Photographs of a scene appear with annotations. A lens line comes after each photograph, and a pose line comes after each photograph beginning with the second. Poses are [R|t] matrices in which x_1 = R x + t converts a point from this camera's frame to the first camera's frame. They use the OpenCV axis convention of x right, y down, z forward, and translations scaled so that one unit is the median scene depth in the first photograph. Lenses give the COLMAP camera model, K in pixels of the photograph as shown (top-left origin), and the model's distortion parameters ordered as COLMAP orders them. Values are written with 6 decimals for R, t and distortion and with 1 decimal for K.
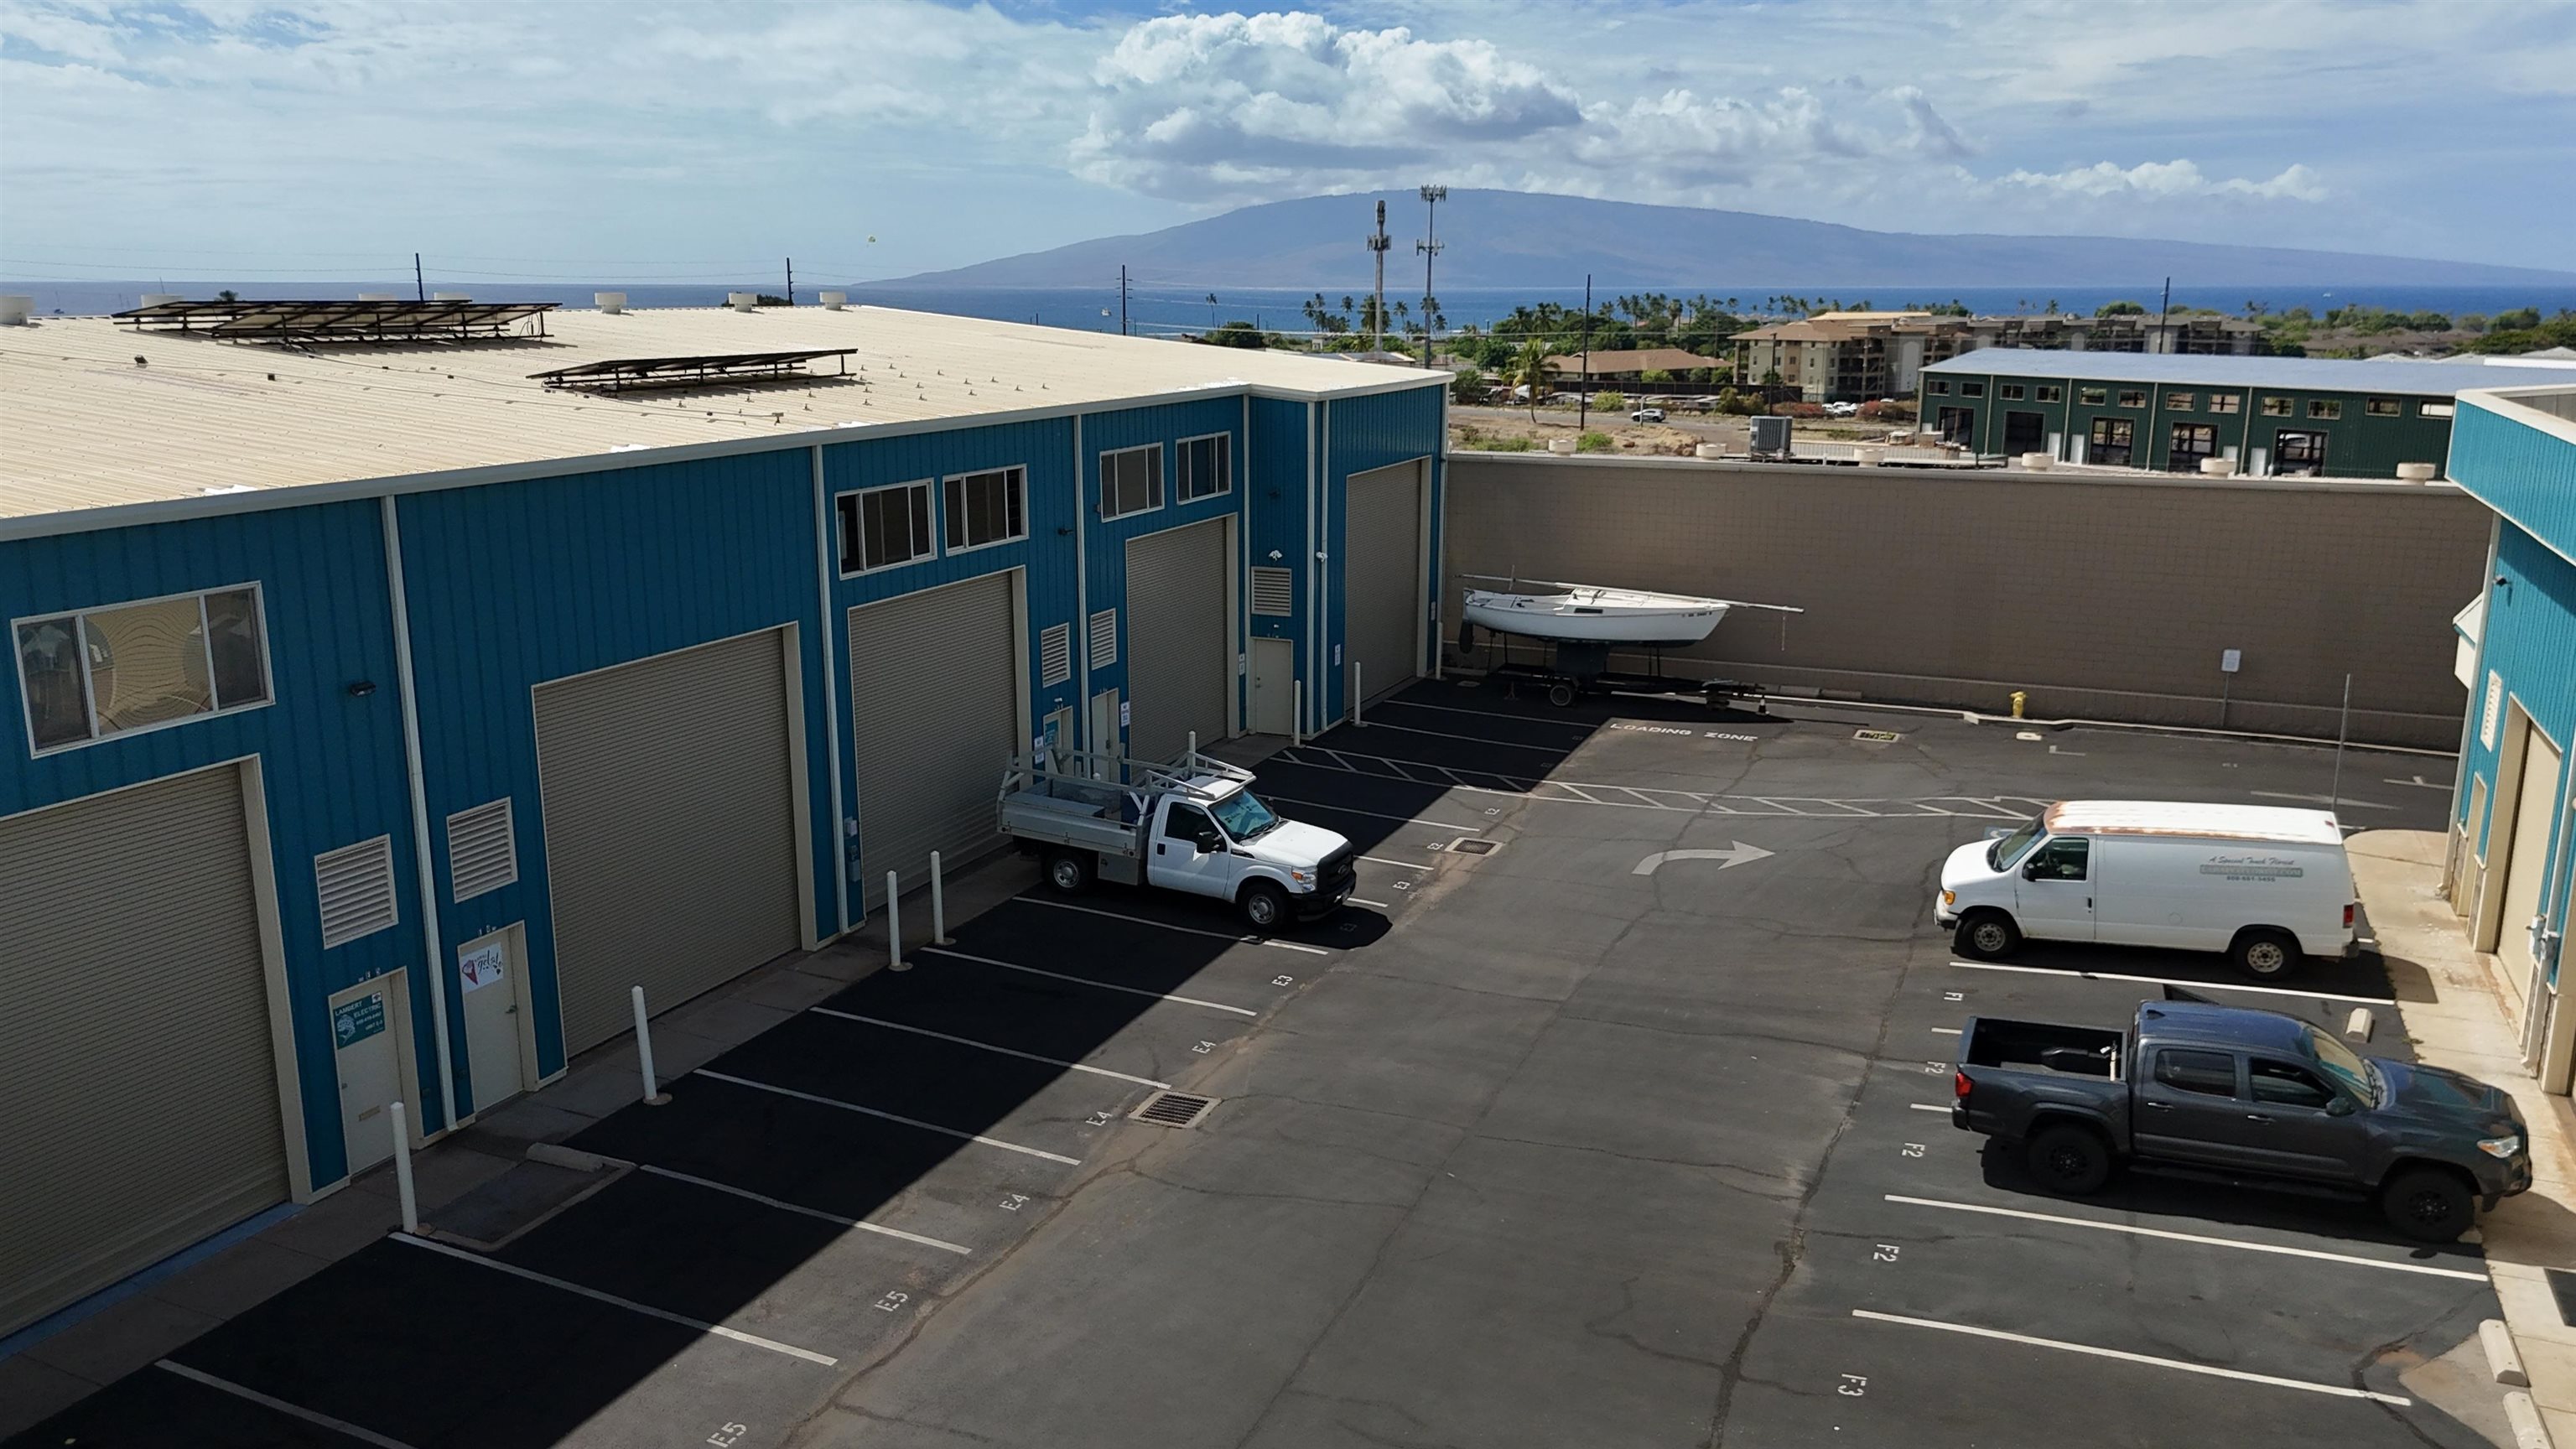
lens RADIAL K [[1902.8, 0, 1291.5], [0, 1902.8, 728.2], [0, 0, 1]] dist [0.099317, -0.119079]
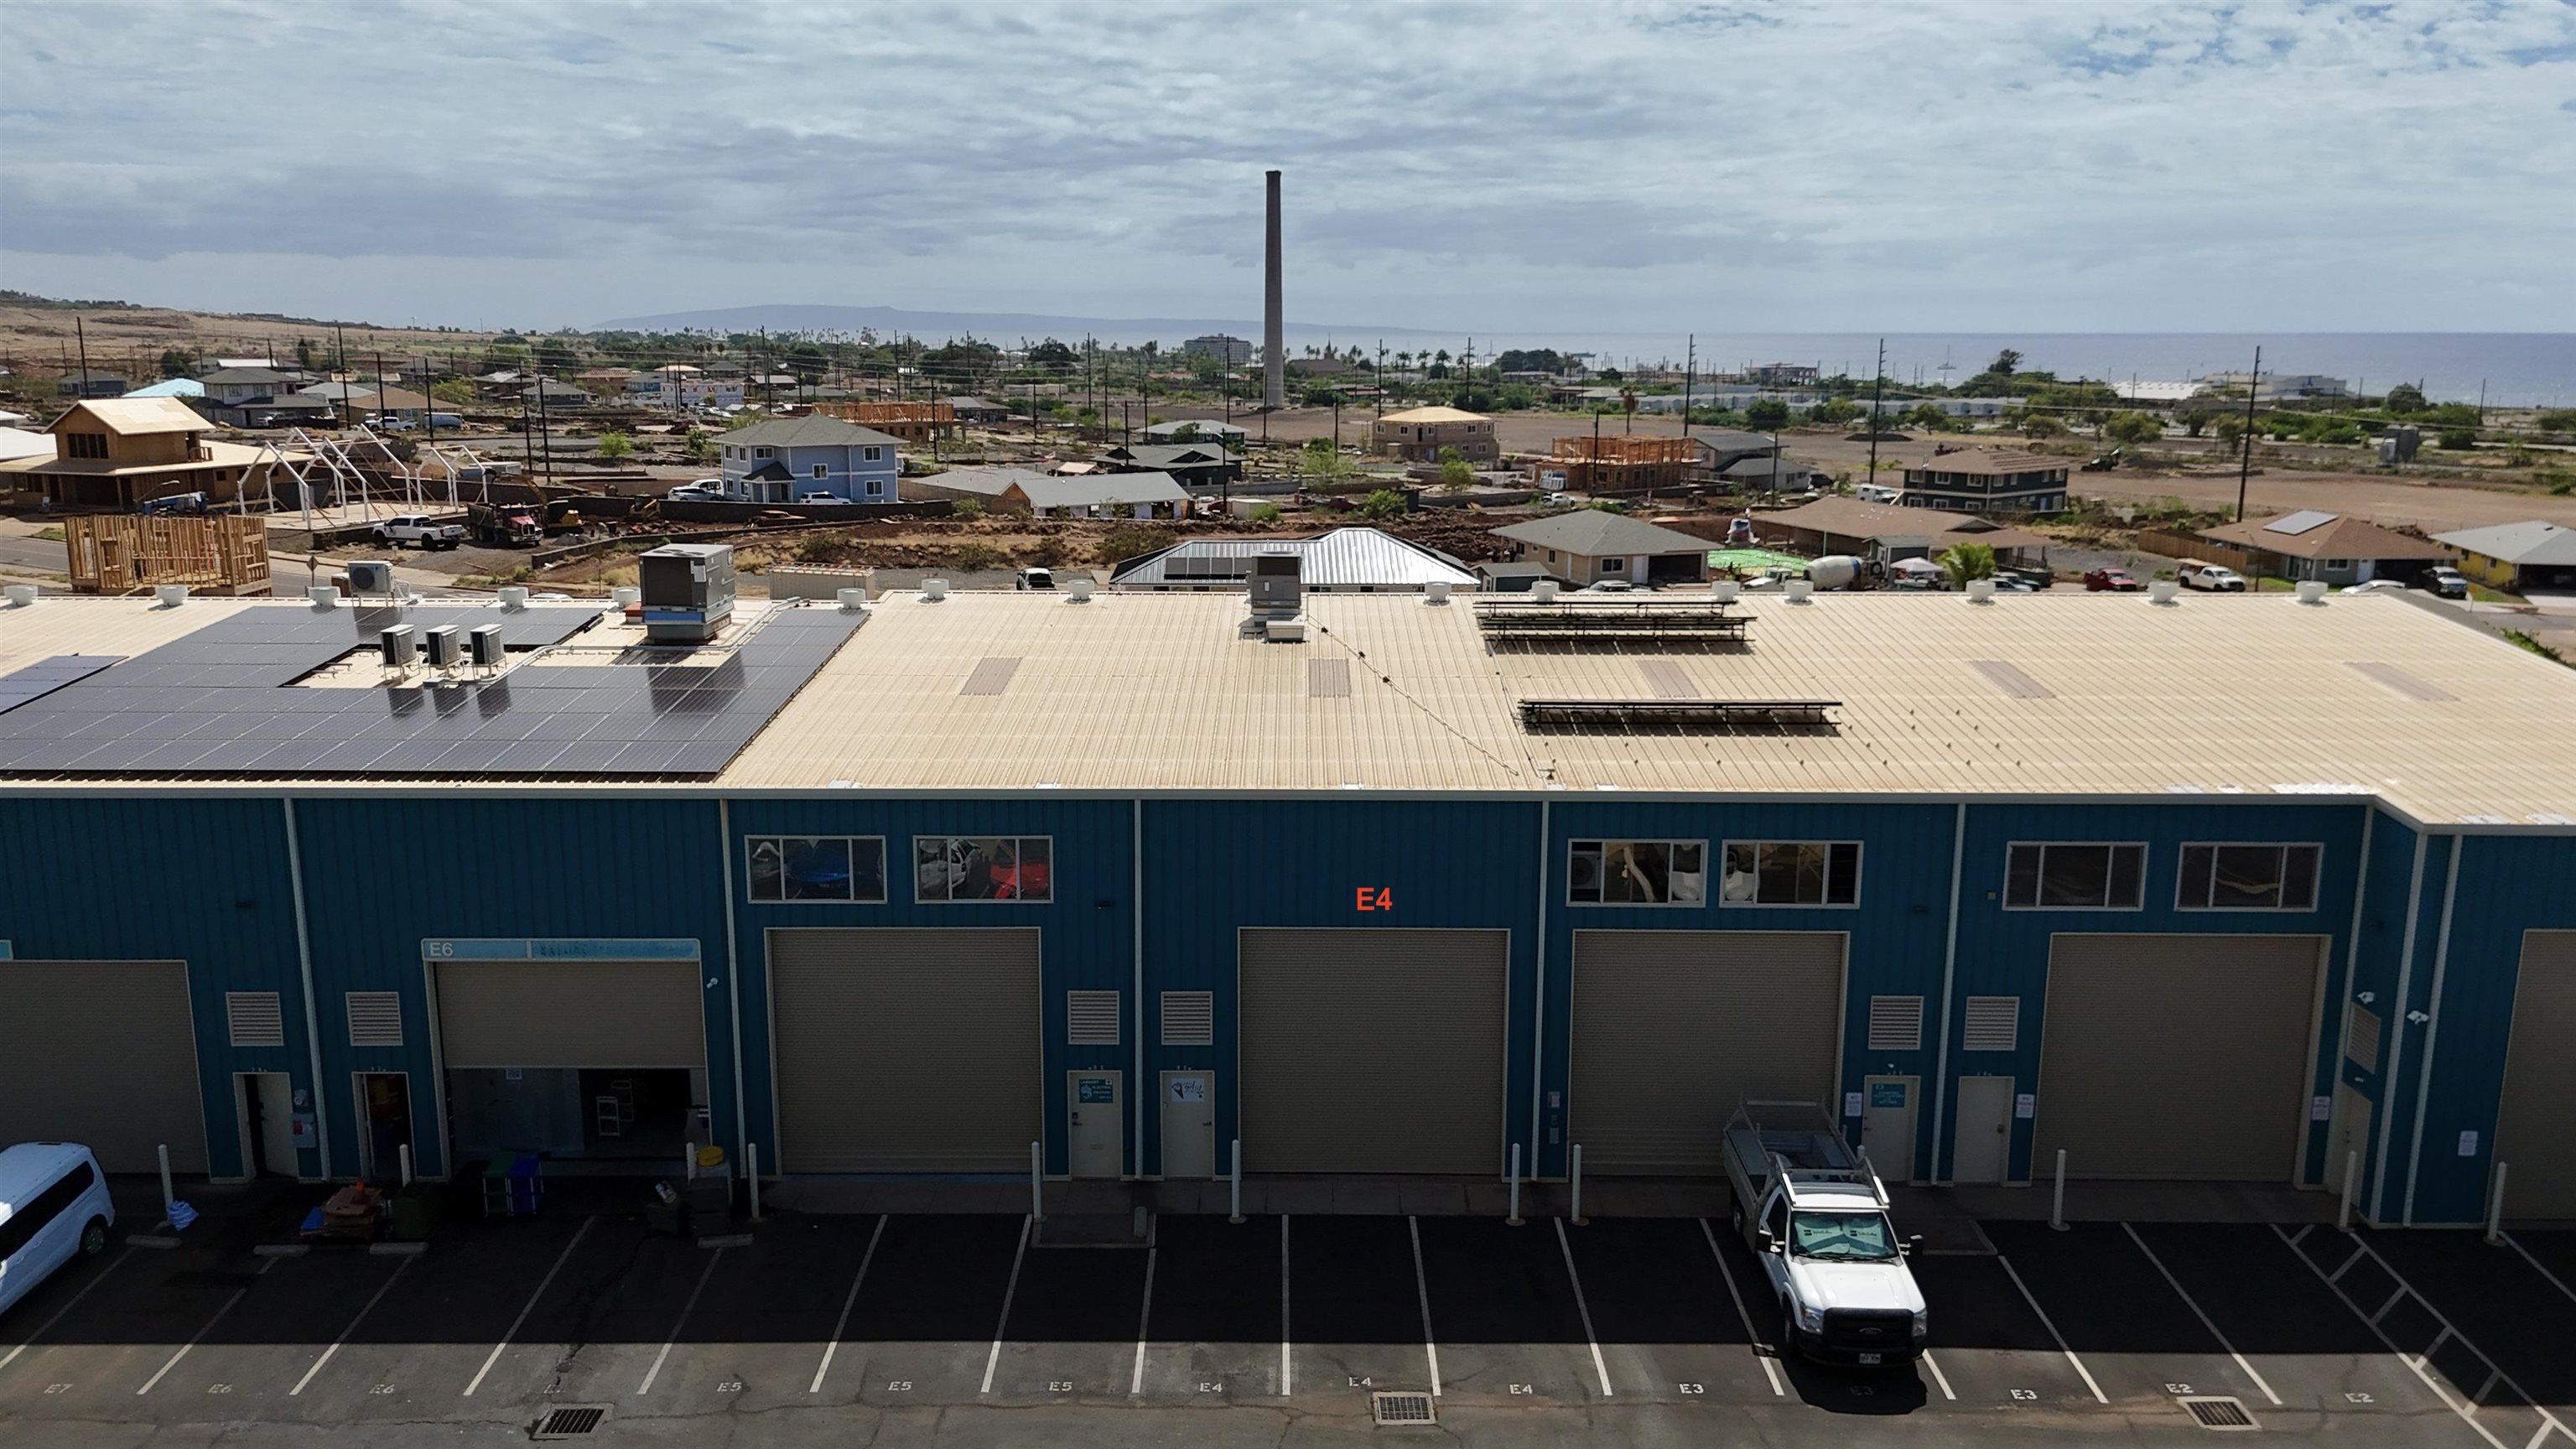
lens RADIAL K [[1902.8, 0, 1291.5], [0, 1902.8, 728.2], [0, 0, 1]] dist [0.099317, -0.119079]
pose [[0.396657, 0.187967, -0.898517, 0.974848], [-0.210823, 0.971301, 0.110124, -0.357881], [0.893430, 0.145747, 0.424901, 0.369905]]
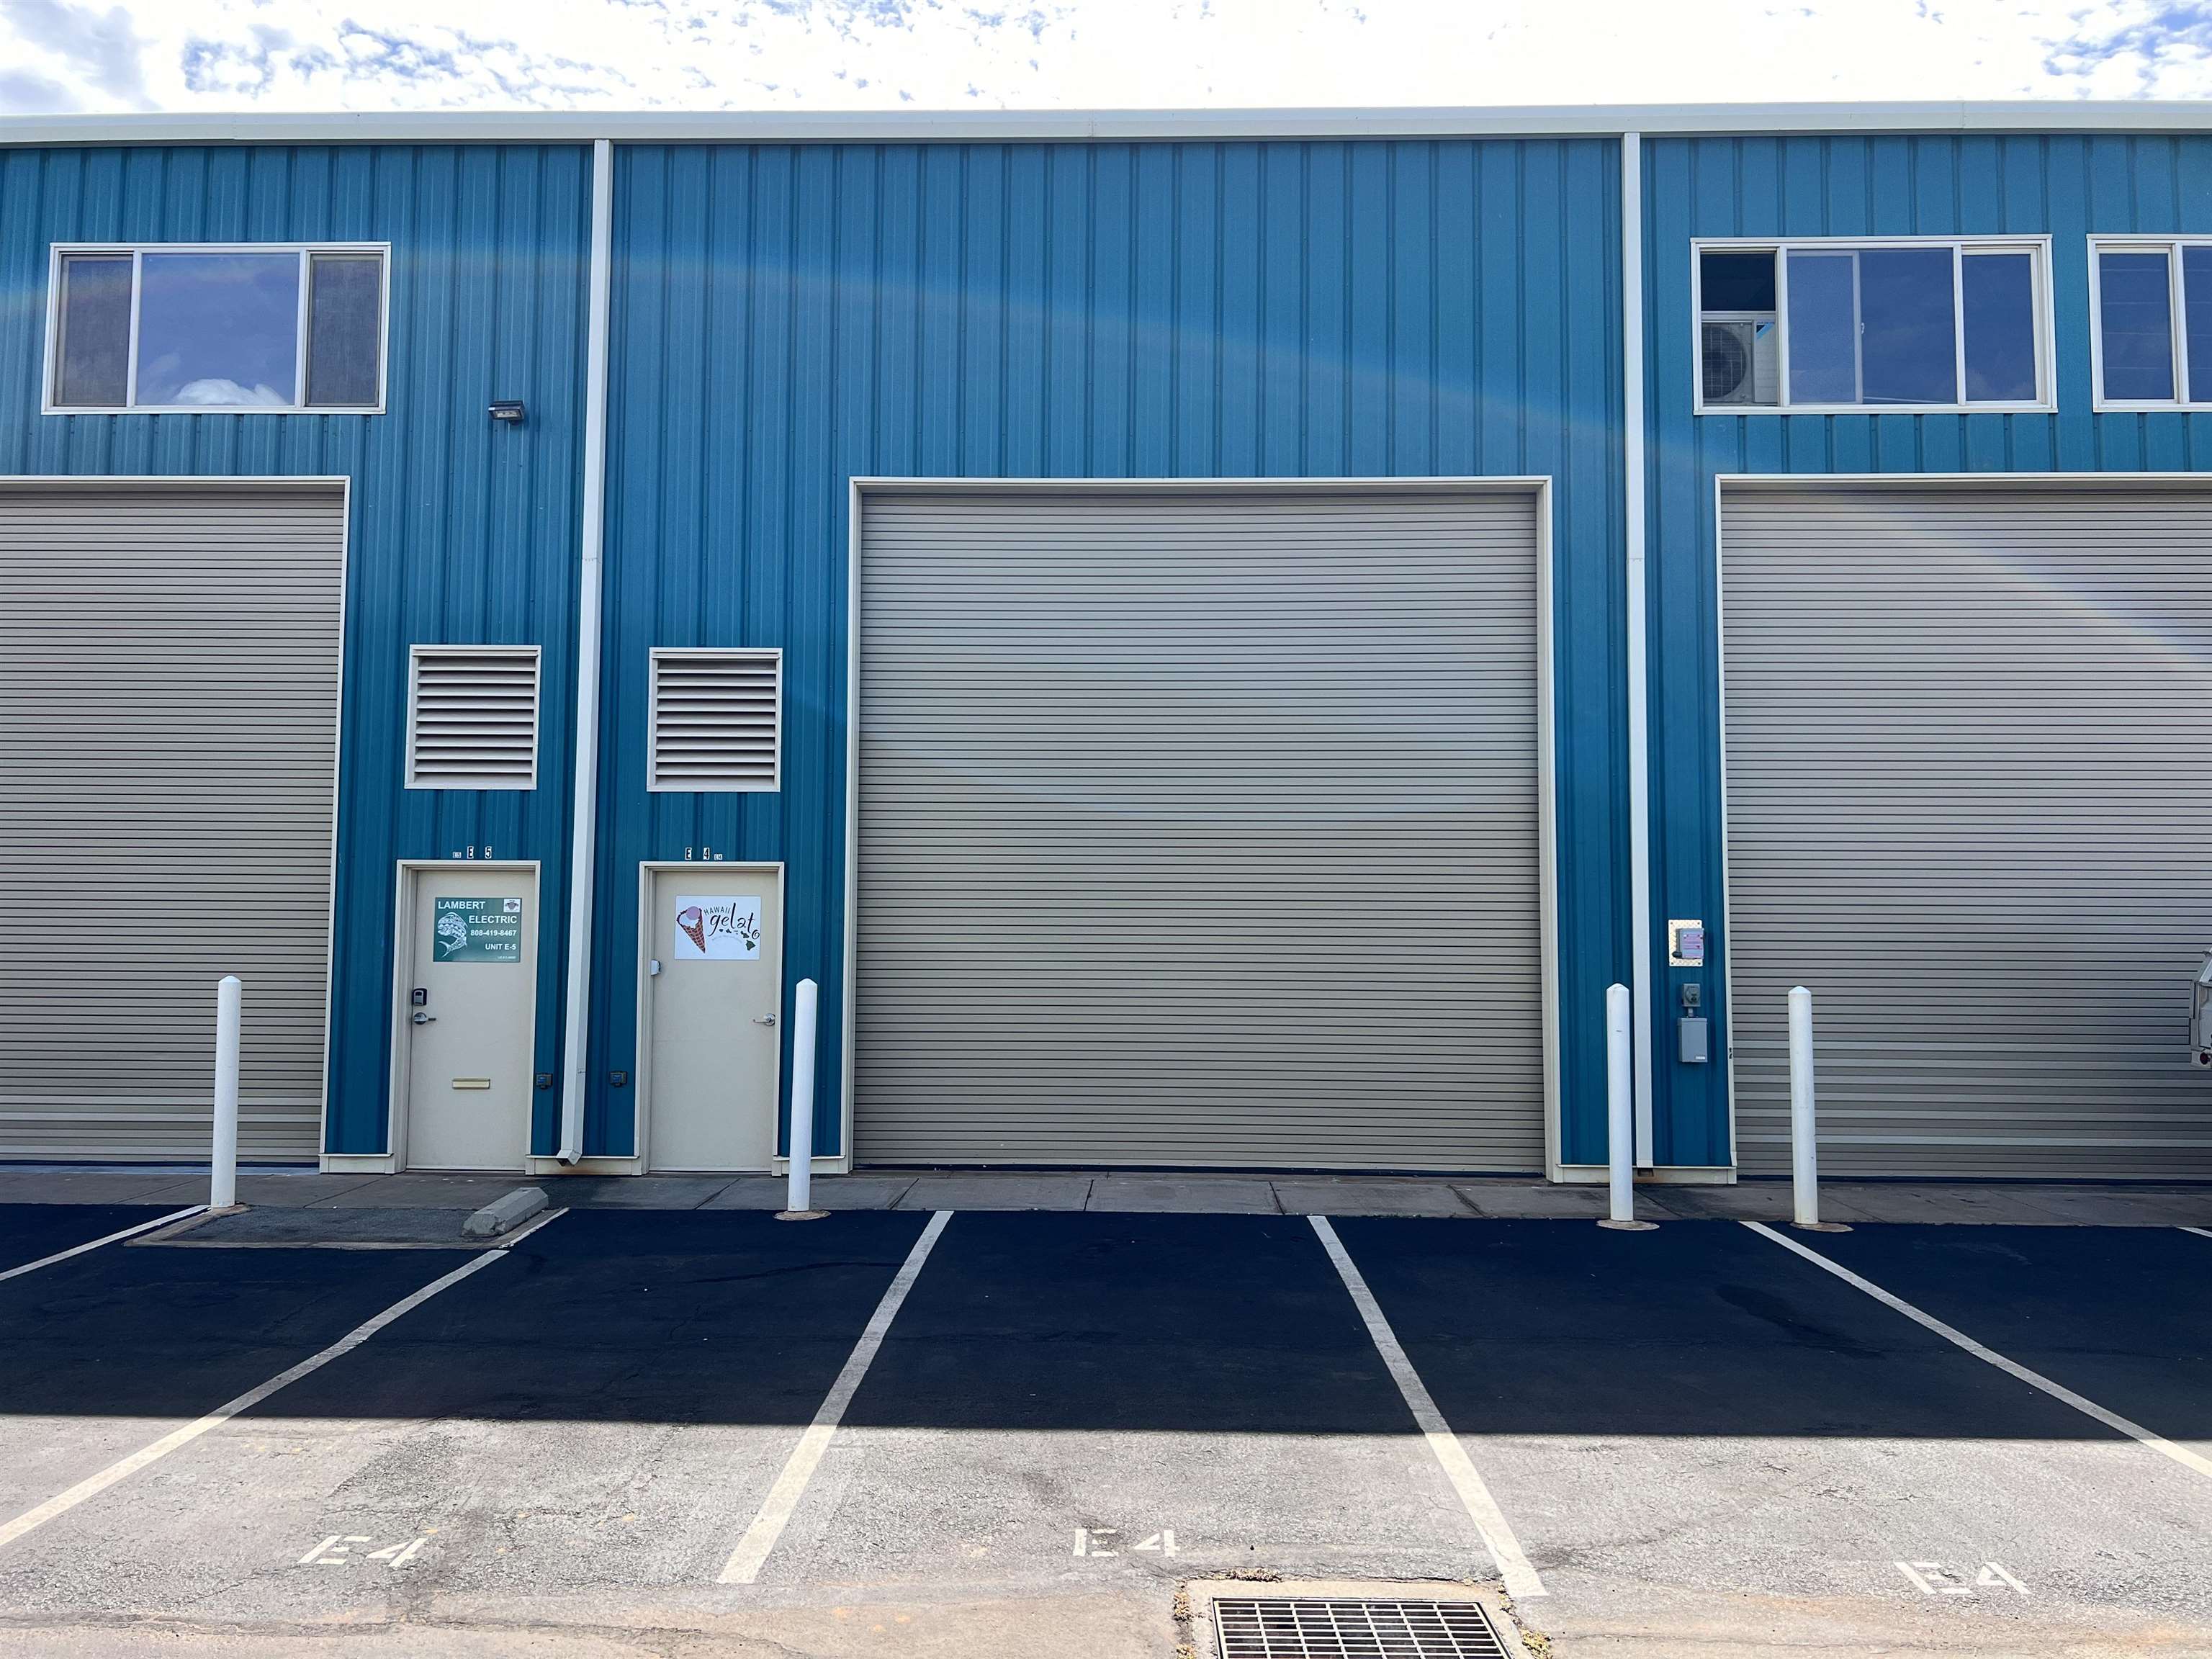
lens RADIAL K [[1692.1, 0, 1100.0], [0, 1692.1, 837.0], [0, 0, 1]] dist [0.001761, -0.005388]
pose [[0.372447, -0.064080, -0.925838, 0.119394], [-0.214986, 0.964519, -0.153242, 0.153118], [0.902809, 0.256117, 0.345456, 0.925759]]
